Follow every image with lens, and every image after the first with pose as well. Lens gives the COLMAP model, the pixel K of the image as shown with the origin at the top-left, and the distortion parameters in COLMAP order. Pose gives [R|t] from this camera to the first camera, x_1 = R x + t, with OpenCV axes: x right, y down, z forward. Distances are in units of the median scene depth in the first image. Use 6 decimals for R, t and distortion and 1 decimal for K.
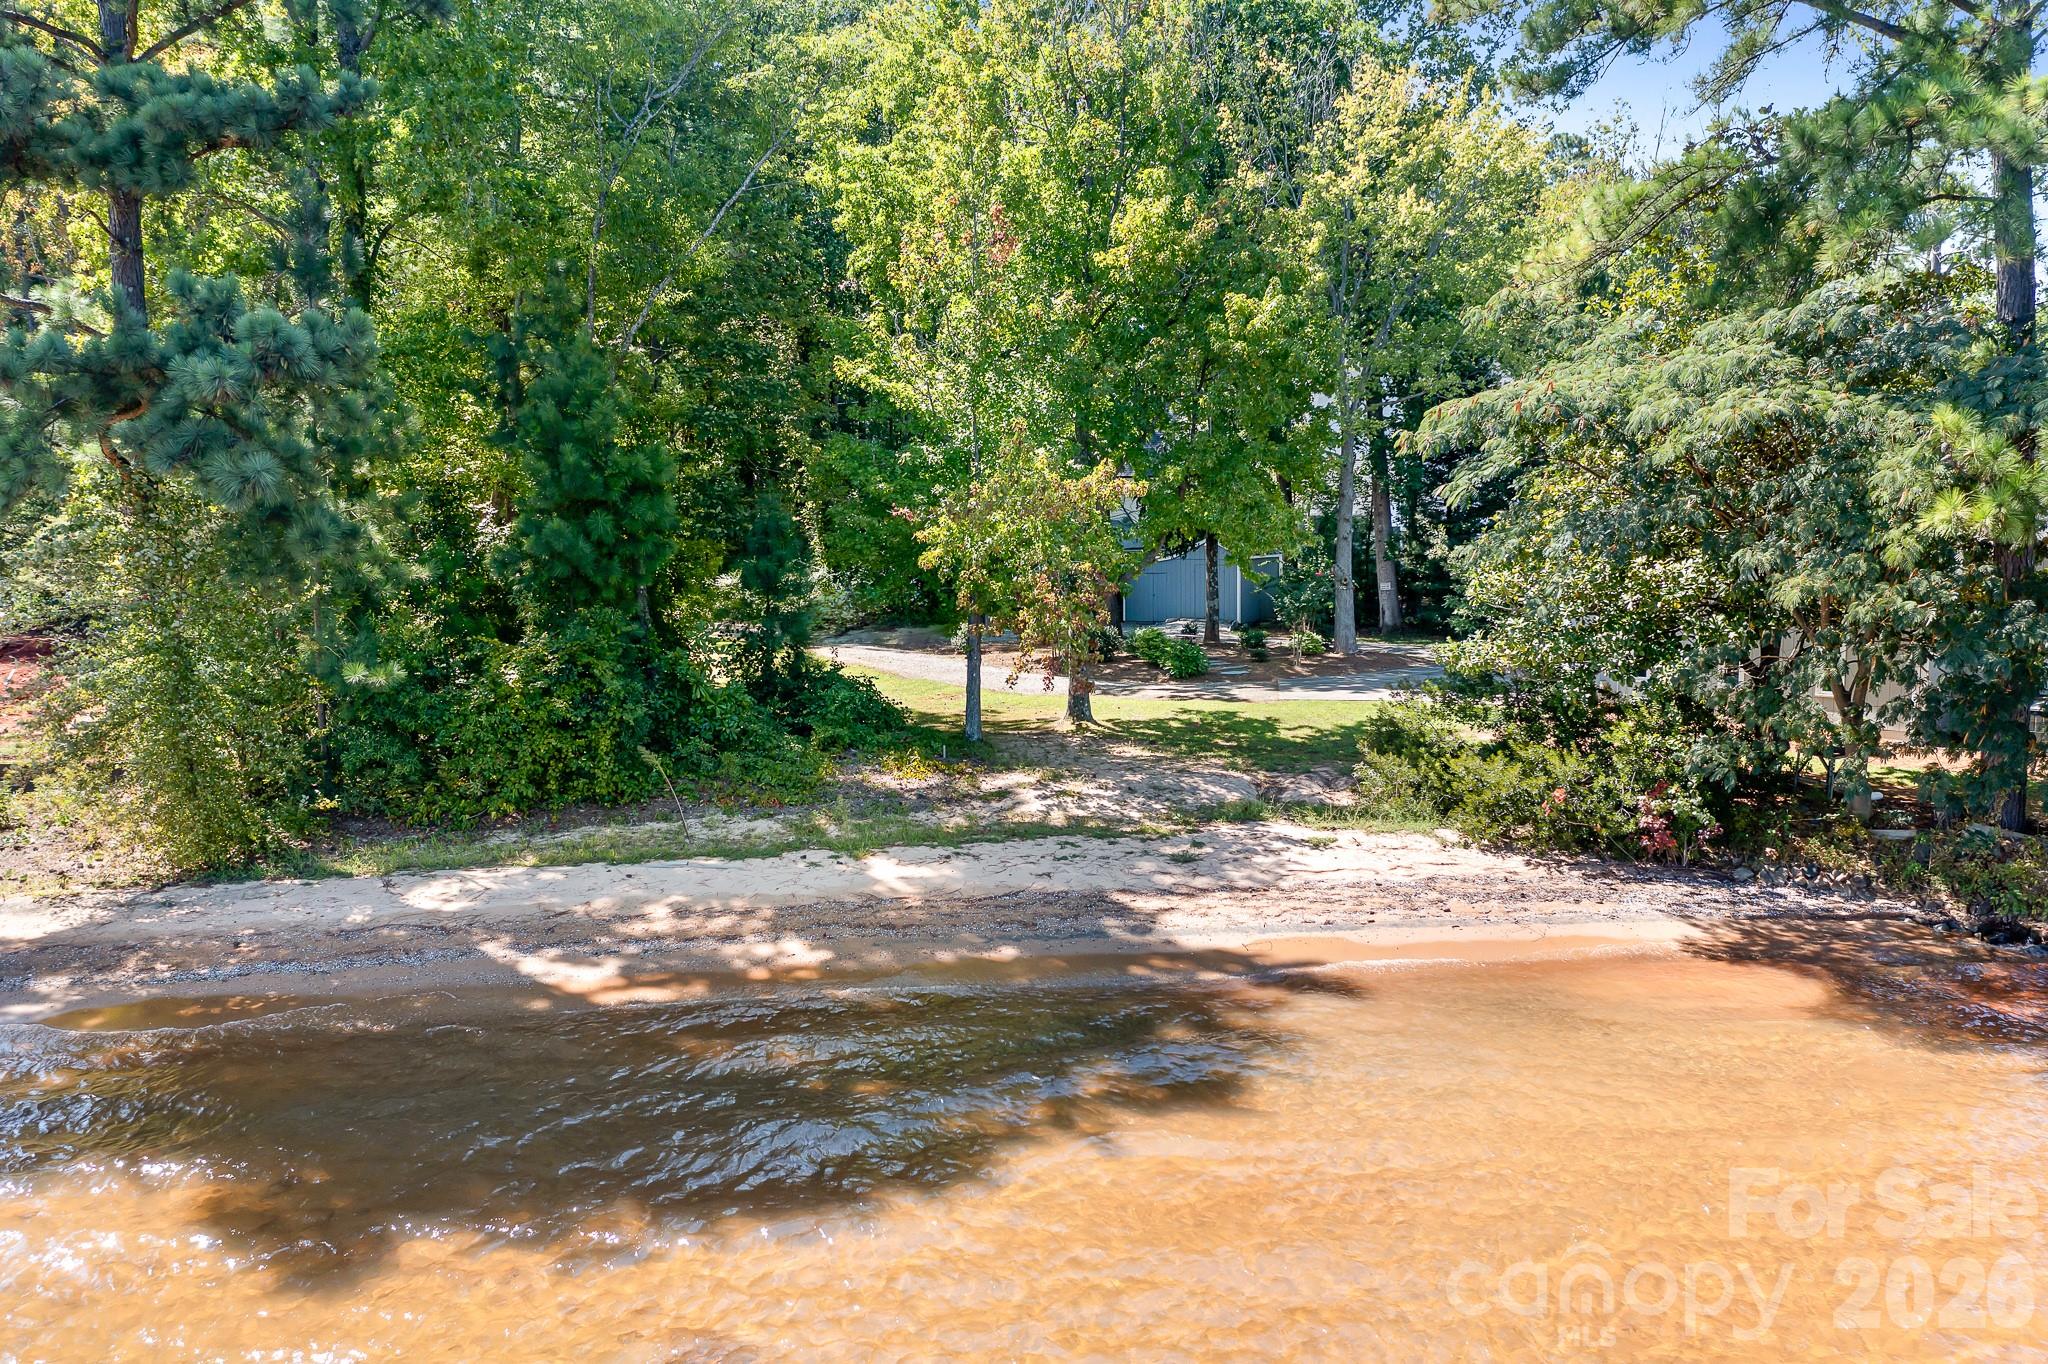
lens RADIAL K [[1633.0, 0, 1024.0], [0, 1633.0, 682.0], [0, 0, 1]] dist [0.045820, -0.105526]
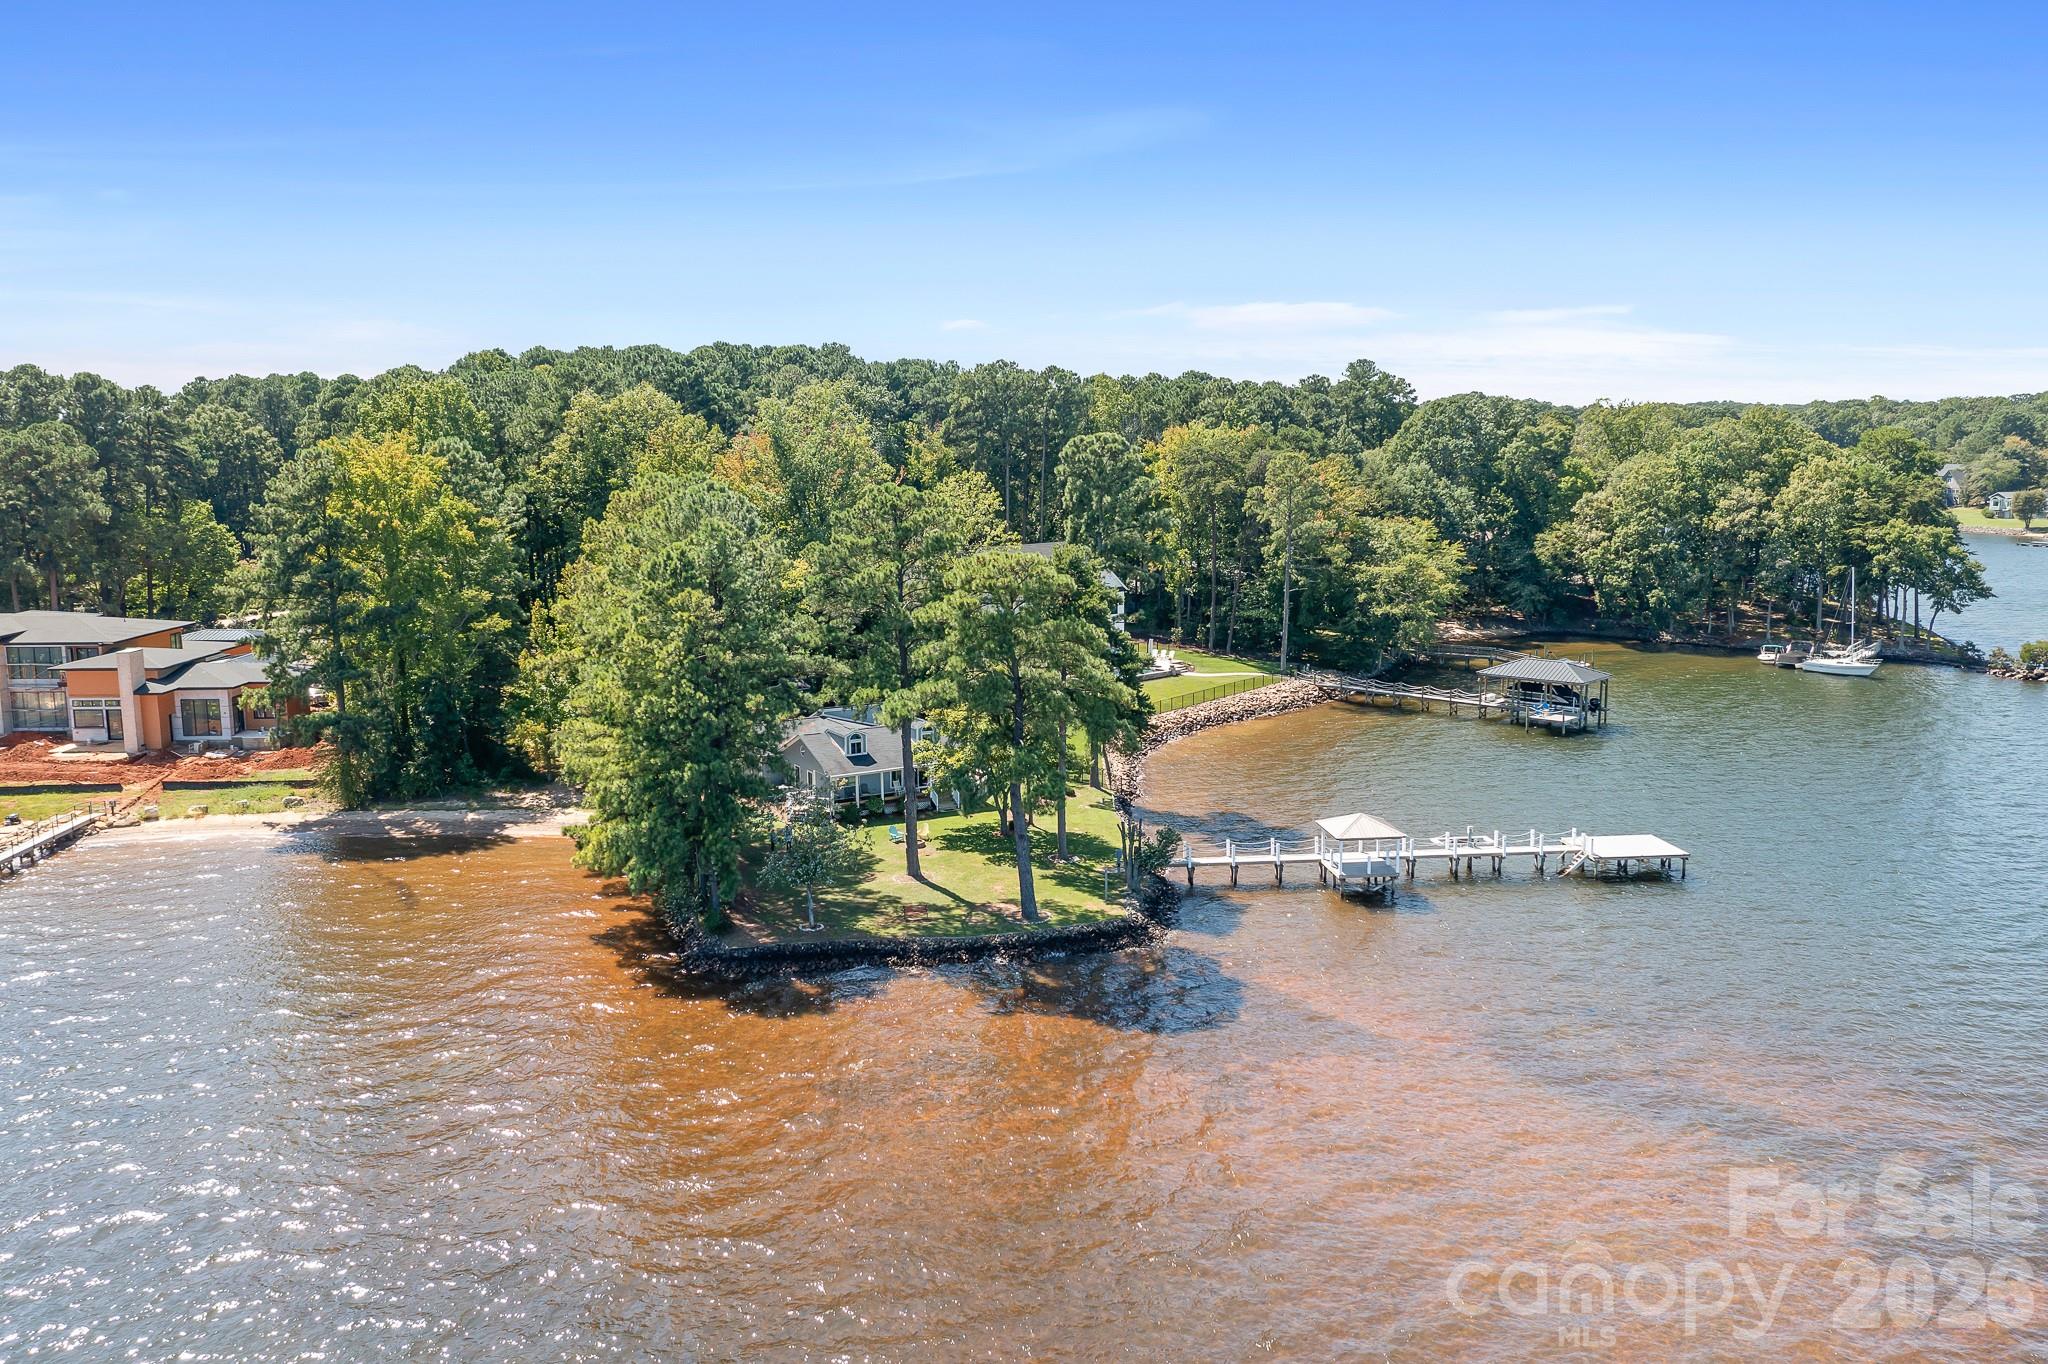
lens RADIAL K [[1633.0, 0, 1024.0], [0, 1633.0, 682.0], [0, 0, 1]] dist [0.045820, -0.105526]
pose [[0.973061, 0.031664, -0.228364, 2.611406], [-0.017459, 0.997800, 0.063957, -0.620729], [0.229887, -0.058247, 0.971473, -3.331711]]
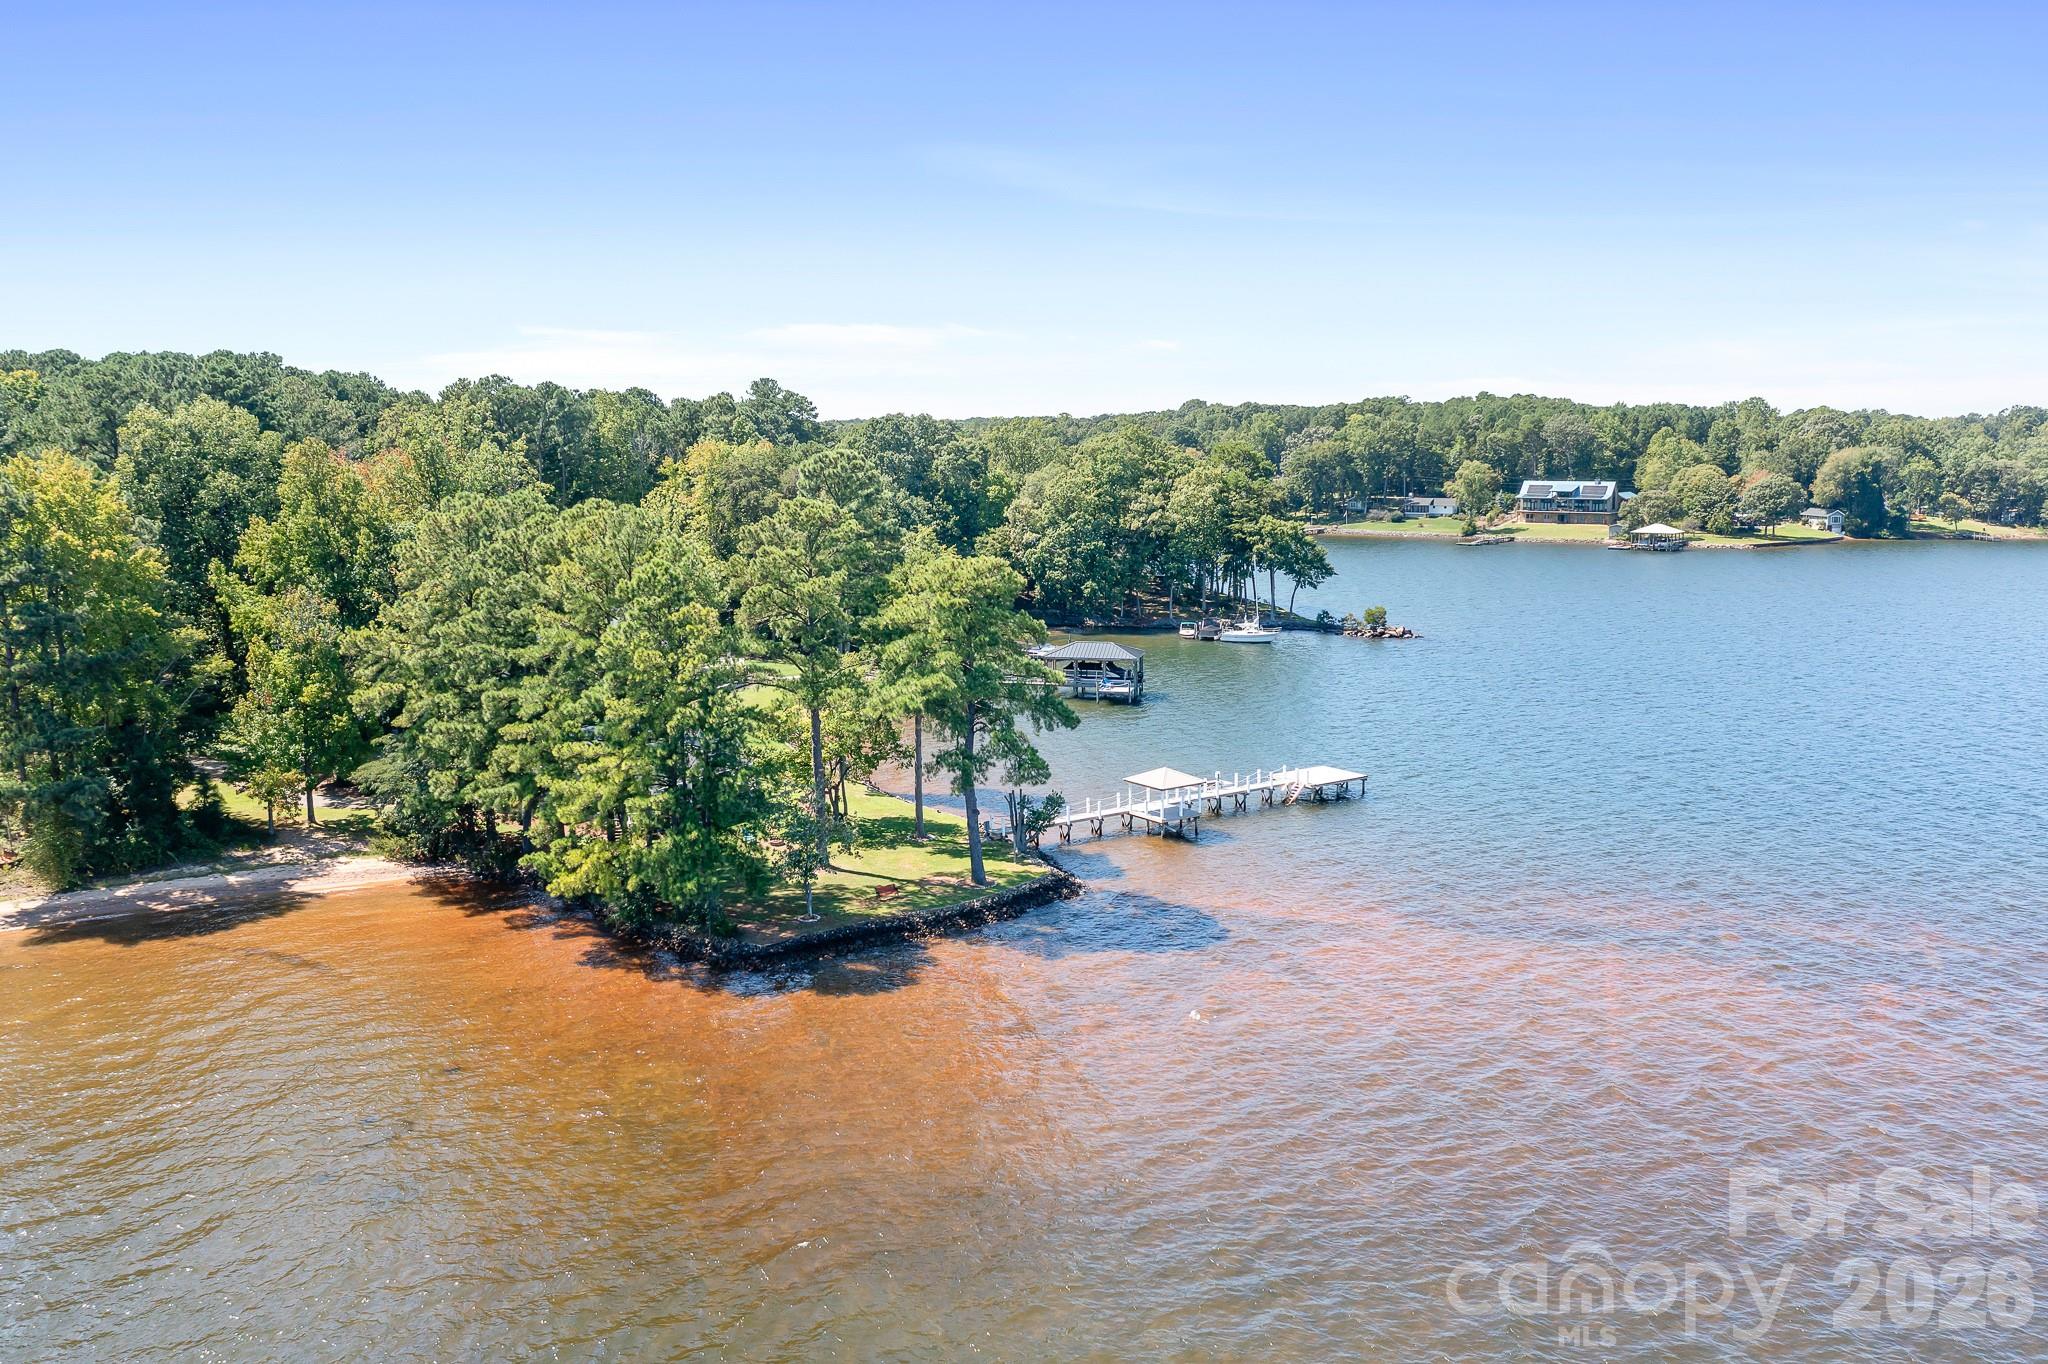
lens RADIAL K [[1633.0, 0, 1024.0], [0, 1633.0, 682.0], [0, 0, 1]] dist [0.045820, -0.105526]
pose [[0.963926, -0.045595, 0.262235, 0.823928], [0.031272, 0.997795, 0.058539, -0.595824], [-0.264326, -0.048226, 0.963227, -3.740151]]
